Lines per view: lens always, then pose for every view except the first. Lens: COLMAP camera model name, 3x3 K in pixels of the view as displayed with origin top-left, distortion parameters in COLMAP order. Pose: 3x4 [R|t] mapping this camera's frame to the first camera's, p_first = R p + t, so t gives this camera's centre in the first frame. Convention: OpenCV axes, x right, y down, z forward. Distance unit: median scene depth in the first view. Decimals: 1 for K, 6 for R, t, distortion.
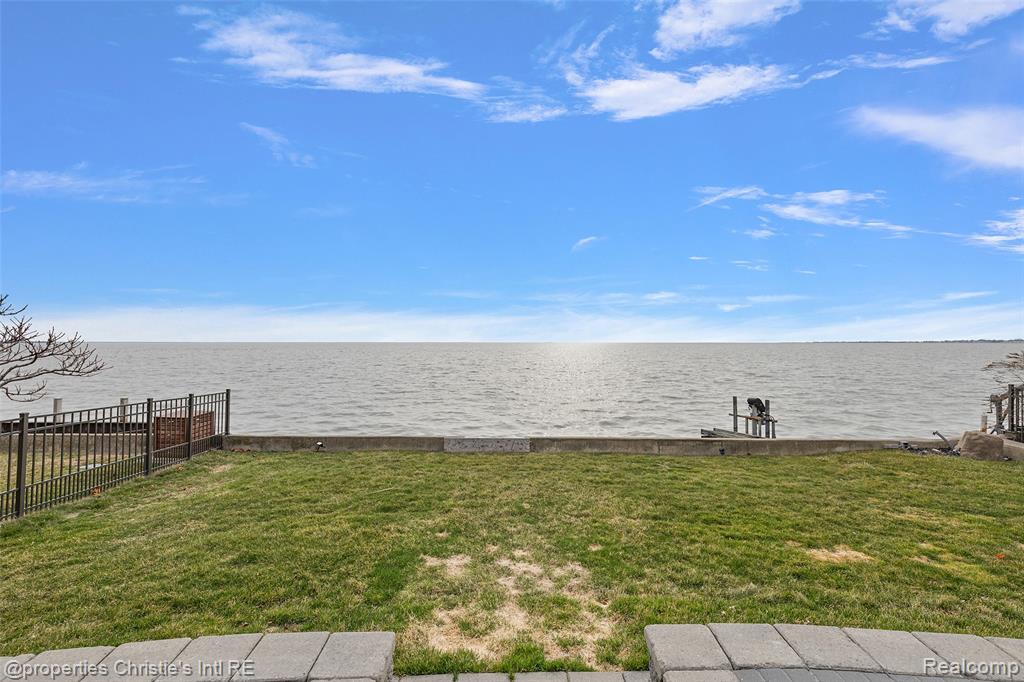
lens RADIAL K [[455.9, 0, 514.9], [0, 455.9, 338.1], [0, 0, 1]] dist [0.004105, 0.000071]
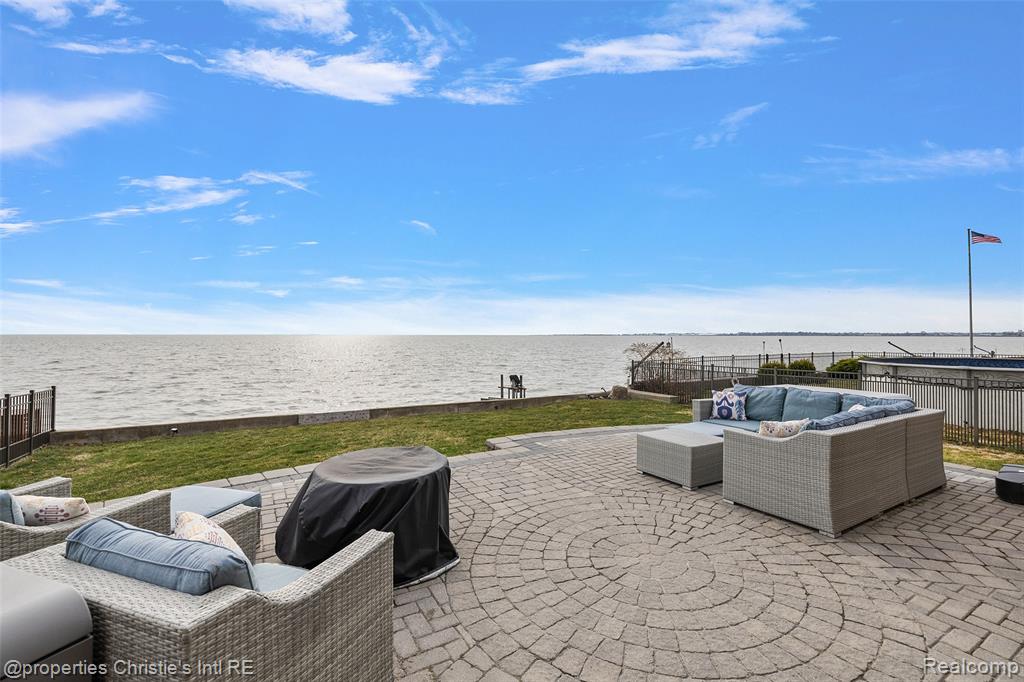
lens RADIAL K [[455.9, 0, 511.9], [0, 455.9, 341.1], [0, 0, 1]] dist [0.004105, 0.000071]
pose [[0.884049, -0.006569, 0.467348, -0.209510], [-0.003524, 0.999779, 0.020717, -0.013821], [-0.467381, -0.019962, 0.883830, -0.372886]]
